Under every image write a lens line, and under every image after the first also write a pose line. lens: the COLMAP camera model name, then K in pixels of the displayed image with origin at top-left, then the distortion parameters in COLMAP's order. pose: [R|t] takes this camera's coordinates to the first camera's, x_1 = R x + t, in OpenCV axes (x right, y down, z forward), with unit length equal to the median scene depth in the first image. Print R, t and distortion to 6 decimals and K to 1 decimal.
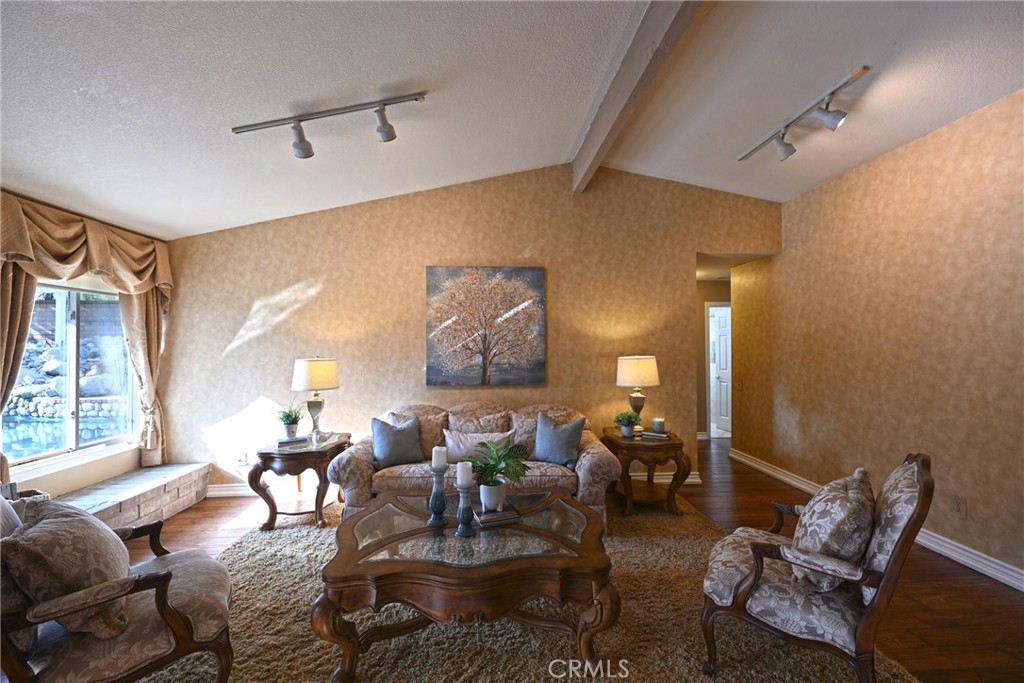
lens RADIAL K [[403.3, 0, 510.0], [0, 403.3, 340.9], [0, 0, 1]] dist [0.001316, -0.000130]
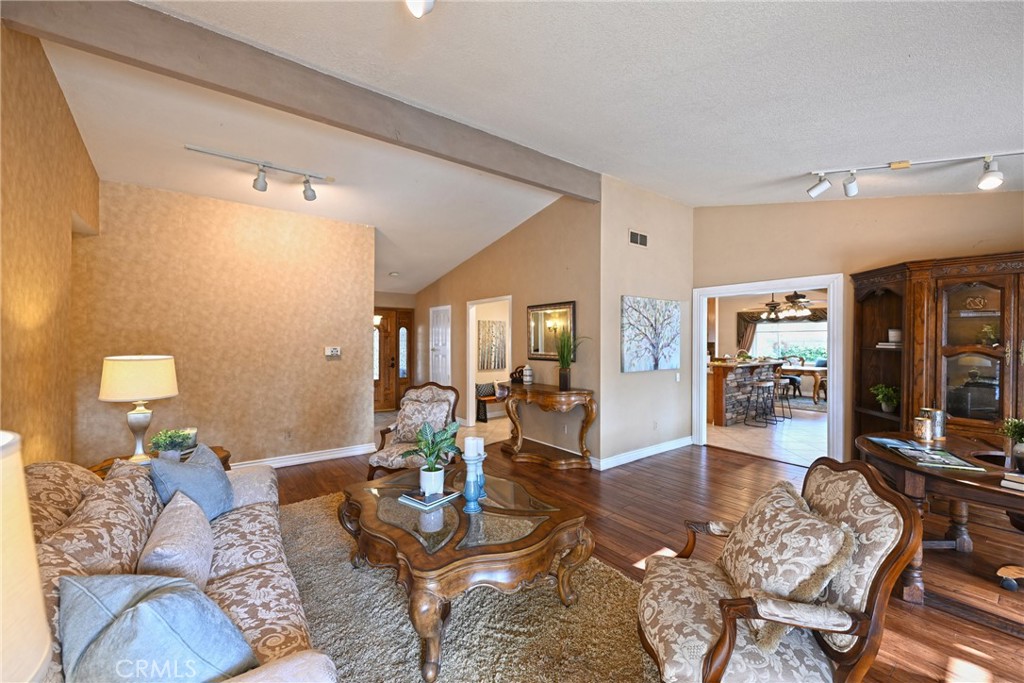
lens RADIAL K [[403.3, 0, 507.4], [0, 403.3, 342.2], [0, 0, 1]] dist [0.001316, -0.000130]
pose [[-0.543594, -0.000055, 0.839349, -0.579541], [-0.009646, 0.999934, -0.006181, 0.010614], [-0.839293, -0.011457, -0.543558, 0.782274]]
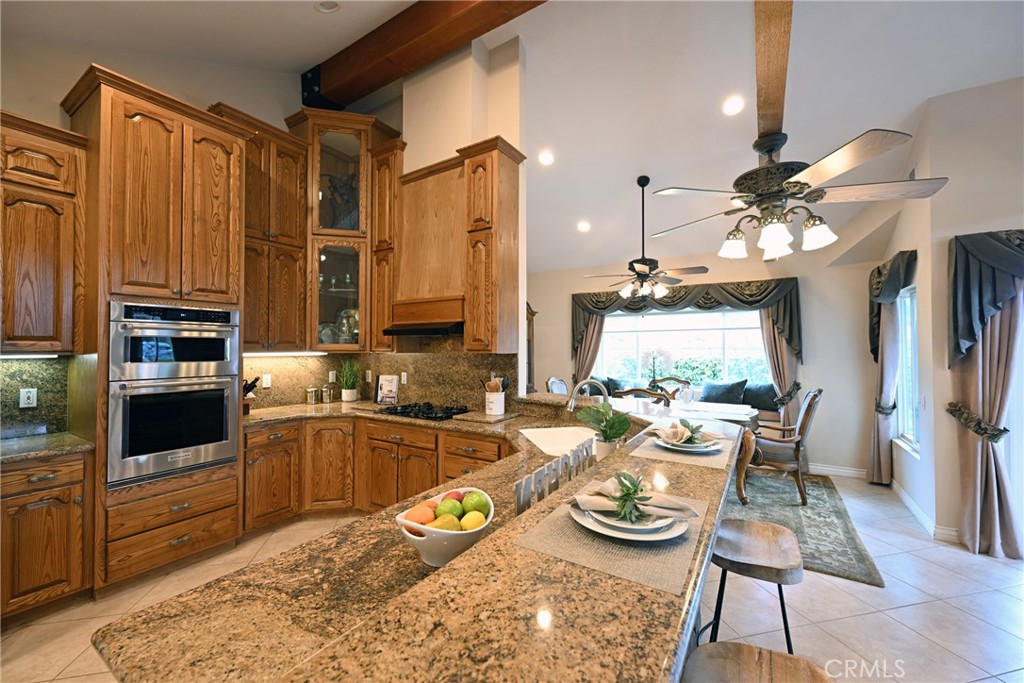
lens RADIAL K [[403.3, 0, 509.3], [0, 403.3, 339.1], [0, 0, 1]] dist [0.001316, -0.000130]
pose [[-0.807869, 0.016092, 0.589143, 0.263090], [-0.003555, 0.999476, -0.032175, -0.018814], [-0.589352, -0.028088, -0.807388, -0.832183]]
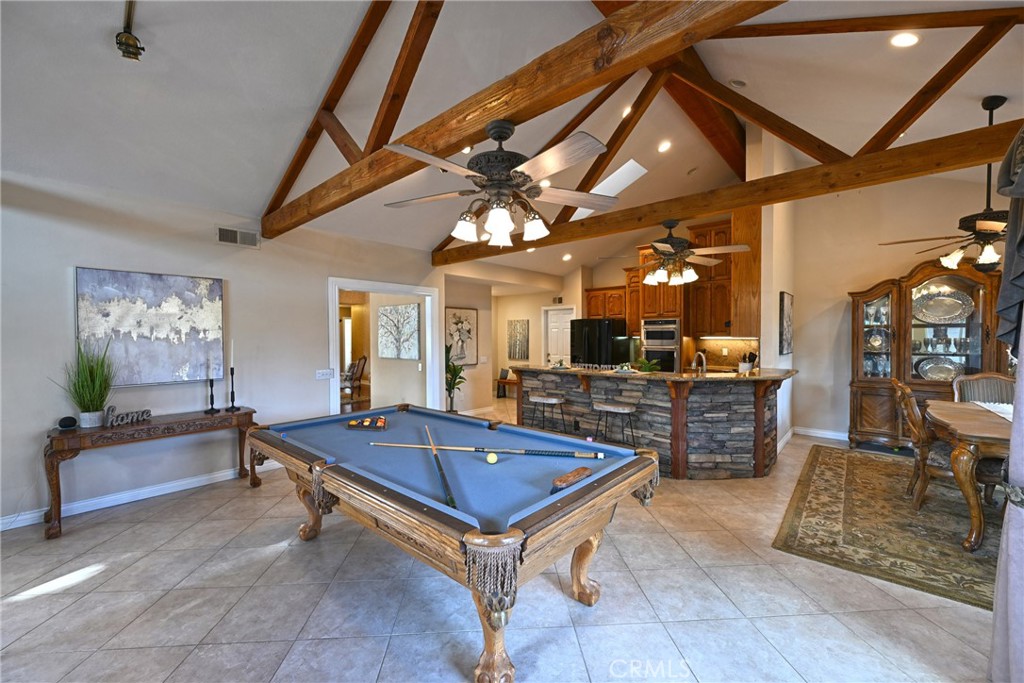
lens RADIAL K [[403.3, 0, 509.0], [0, 403.3, 341.5], [0, 0, 1]] dist [0.001316, -0.000130]
pose [[0.715131, -0.009803, 0.698922, -0.623072], [-0.008173, 0.999716, 0.022385, -0.026743], [-0.698943, -0.021720, 0.714848, -1.833611]]
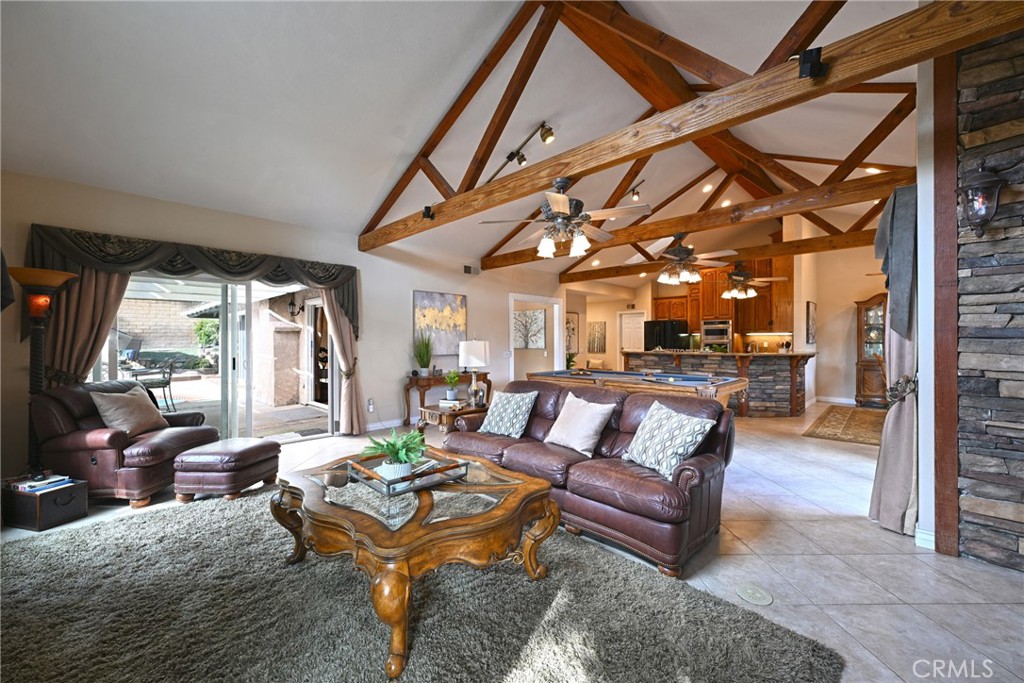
lens RADIAL K [[403.3, 0, 507.4], [0, 403.3, 342.5], [0, 0, 1]] dist [0.001316, -0.000130]
pose [[0.749472, -0.001118, 0.662035, -1.433363], [-0.010072, 0.999864, 0.013090, 0.021375], [-0.661960, -0.016478, 0.749358, -2.011483]]
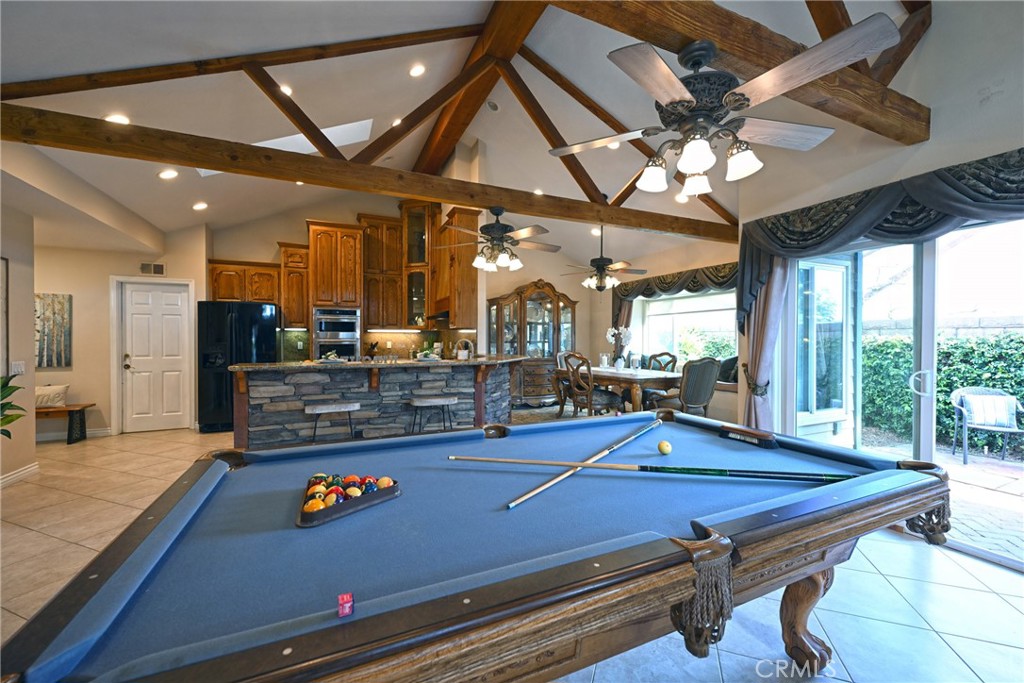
lens RADIAL K [[403.3, 0, 507.5], [0, 403.3, 344.5], [0, 0, 1]] dist [0.001316, -0.000130]
pose [[-0.348278, -0.007871, 0.937358, -0.608954], [-0.012681, 0.999913, 0.003685, 0.032998], [-0.937305, -0.010603, -0.348348, -1.116533]]
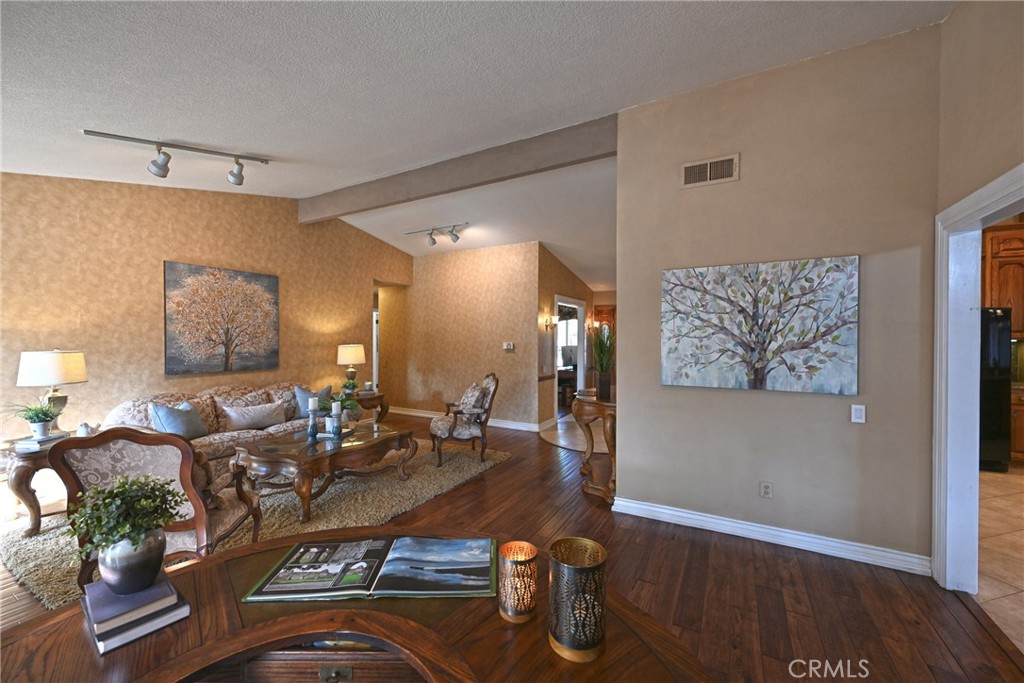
lens RADIAL K [[403.3, 0, 509.2], [0, 403.3, 342.9], [0, 0, 1]] dist [0.001316, -0.000130]
pose [[0.541732, -0.005794, 0.840531, -0.602808], [-0.013712, 0.999782, 0.015729, -0.002132], [-0.840439, -0.020047, 0.541535, -0.315133]]
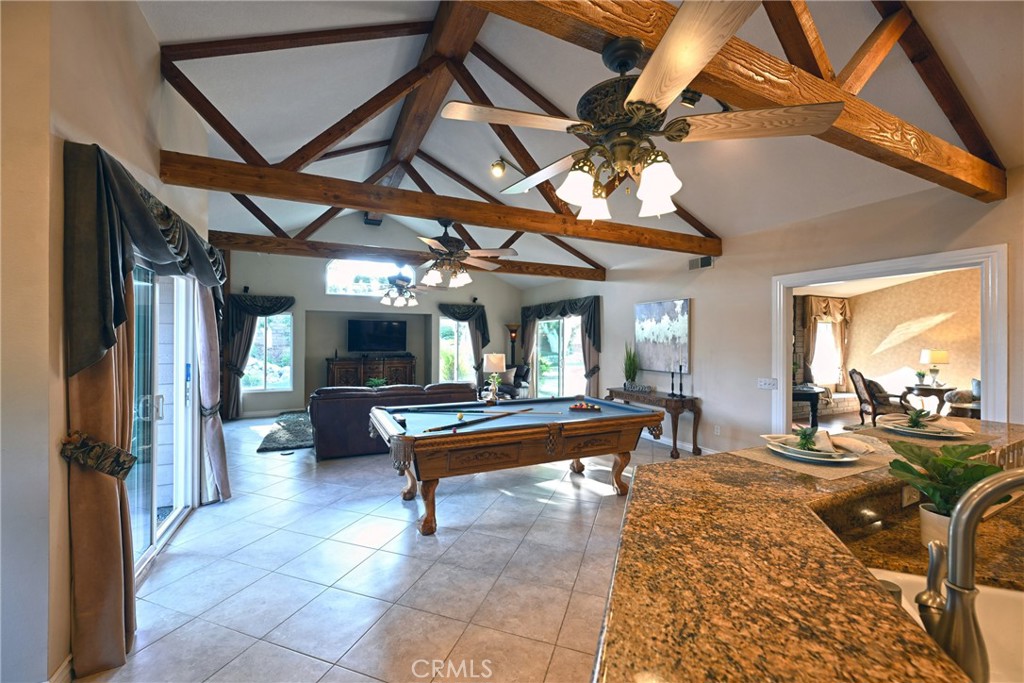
lens RADIAL K [[403.3, 0, 510.3], [0, 403.3, 342.5], [0, 0, 1]] dist [0.001316, -0.000130]
pose [[0.366657, 0.009167, -0.930311, 0.601292], [0.005607, 0.999912, 0.012063, -0.027583], [0.930339, -0.009639, 0.366574, -1.646089]]
